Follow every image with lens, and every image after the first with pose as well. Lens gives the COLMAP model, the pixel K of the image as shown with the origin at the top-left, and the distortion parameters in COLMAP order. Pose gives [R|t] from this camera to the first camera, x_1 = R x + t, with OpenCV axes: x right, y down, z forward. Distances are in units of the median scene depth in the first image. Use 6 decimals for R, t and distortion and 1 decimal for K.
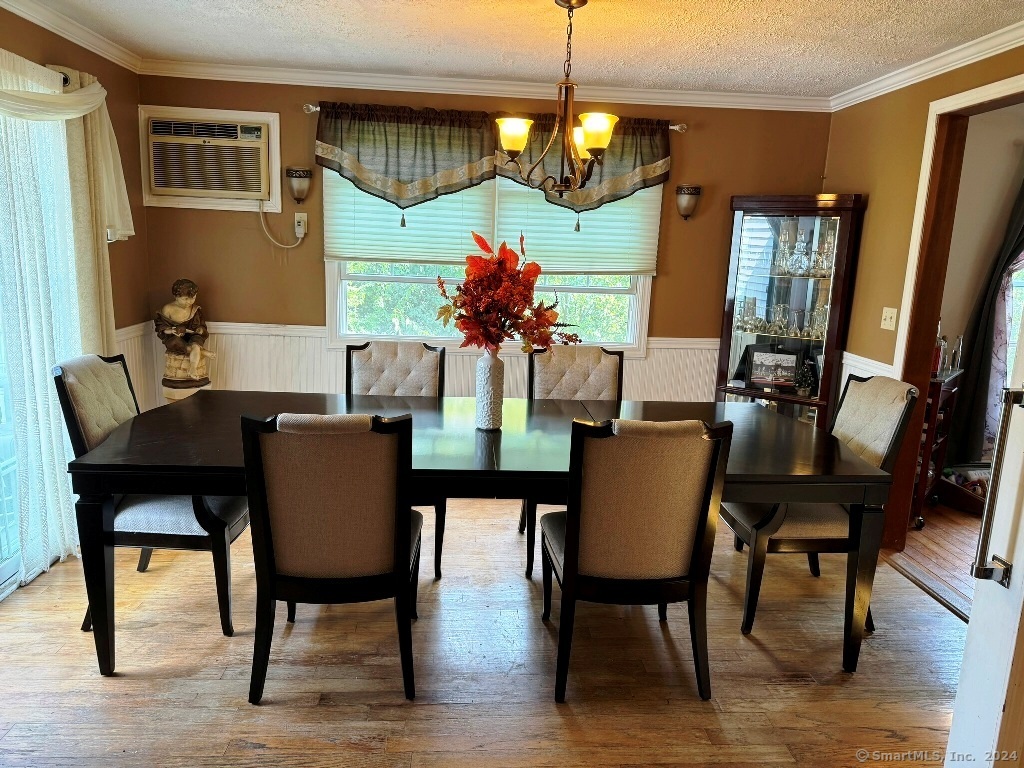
lens RADIAL K [[718.9, 0, 512.0], [0, 718.9, 384.0], [0, 0, 1]] dist [0.124565, -0.187716]
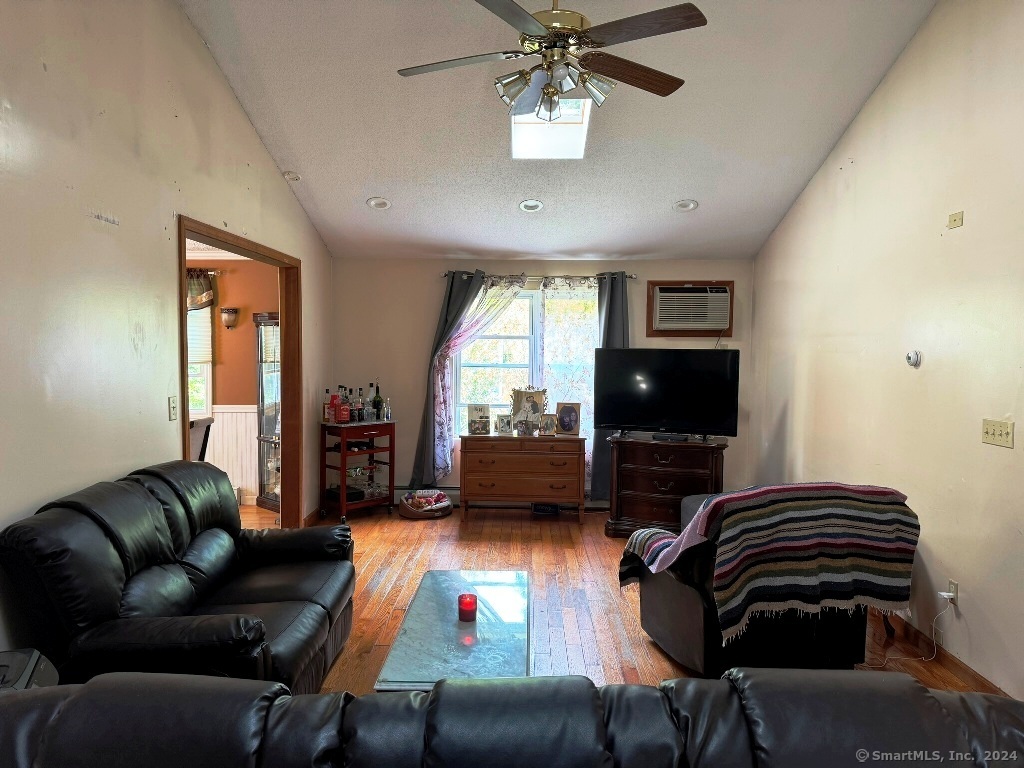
lens RADIAL K [[718.9, 0, 512.0], [0, 718.9, 384.0], [0, 0, 1]] dist [0.124565, -0.187716]
pose [[0.994814, -0.019662, -0.099797, 1.050765], [0.006095, 0.990899, -0.134468, 0.109152], [0.101533, 0.133162, 0.985880, -0.483383]]
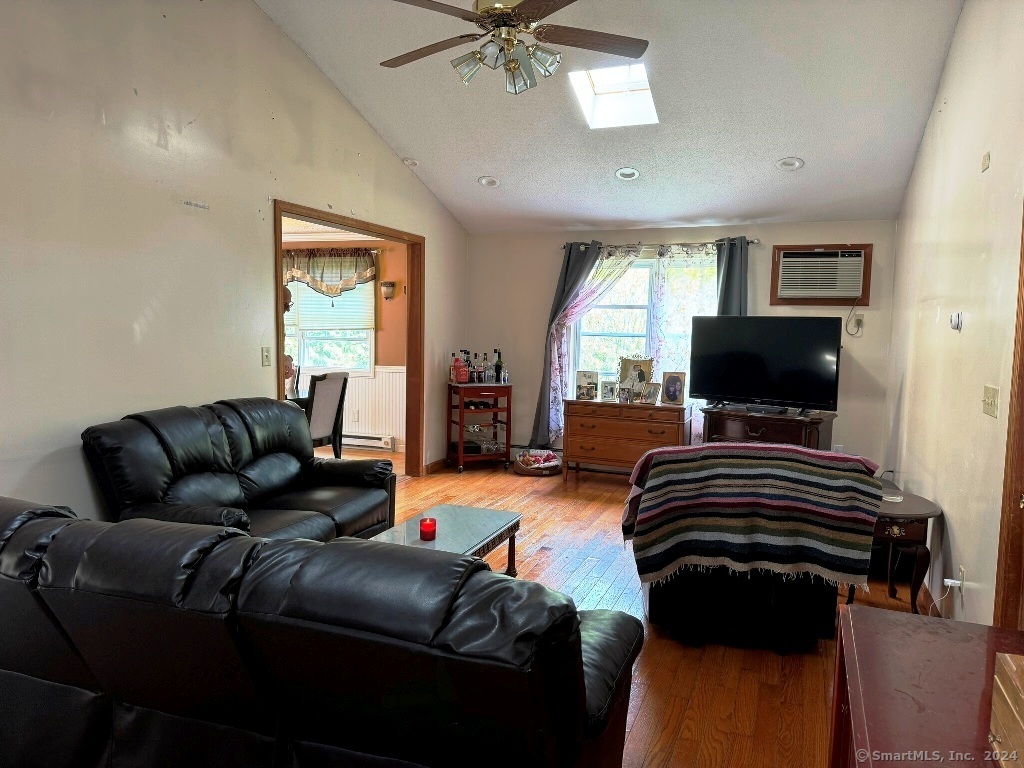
lens RADIAL K [[718.9, 0, 512.0], [0, 718.9, 384.0], [0, 0, 1]] dist [0.124565, -0.187716]
pose [[0.900761, 0.019112, -0.433894, 1.371100], [-0.067689, 0.993001, -0.096784, 0.139457], [0.429007, 0.116549, 0.895751, -0.467498]]
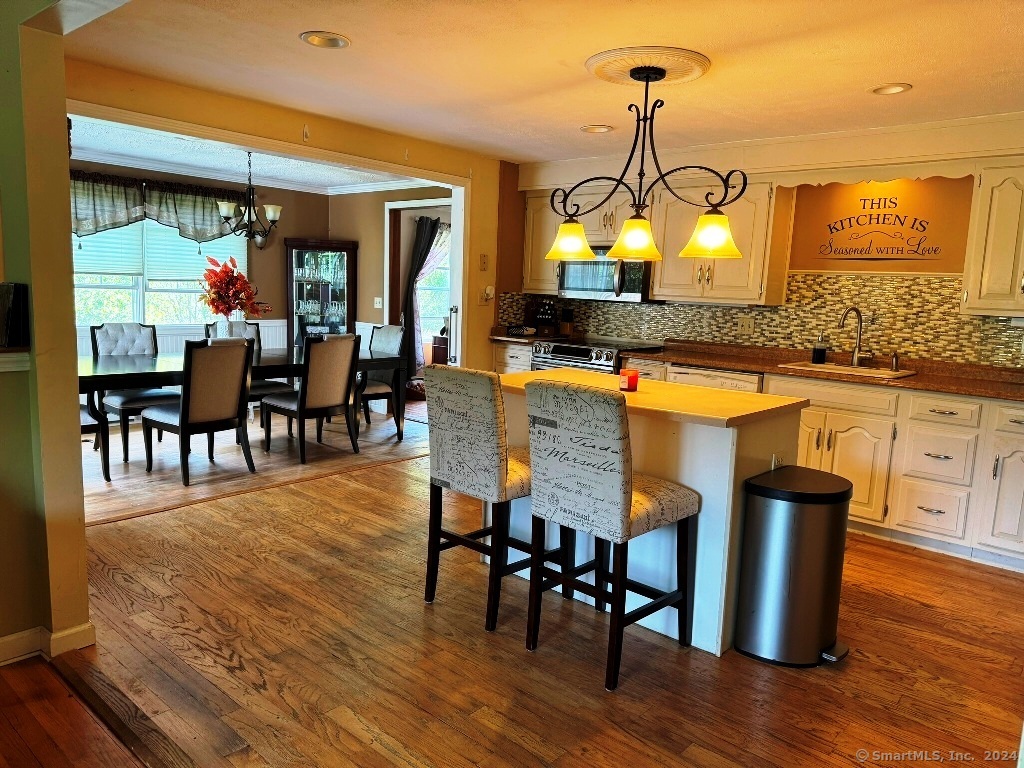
lens RADIAL K [[718.9, 0, 512.0], [0, 718.9, 384.0], [0, 0, 1]] dist [0.124565, -0.187716]
pose [[0.707309, -0.103780, 0.699245, -0.600927], [0.123110, 0.992133, 0.022721, 0.124420], [-0.696102, 0.070013, 0.714521, -0.637591]]
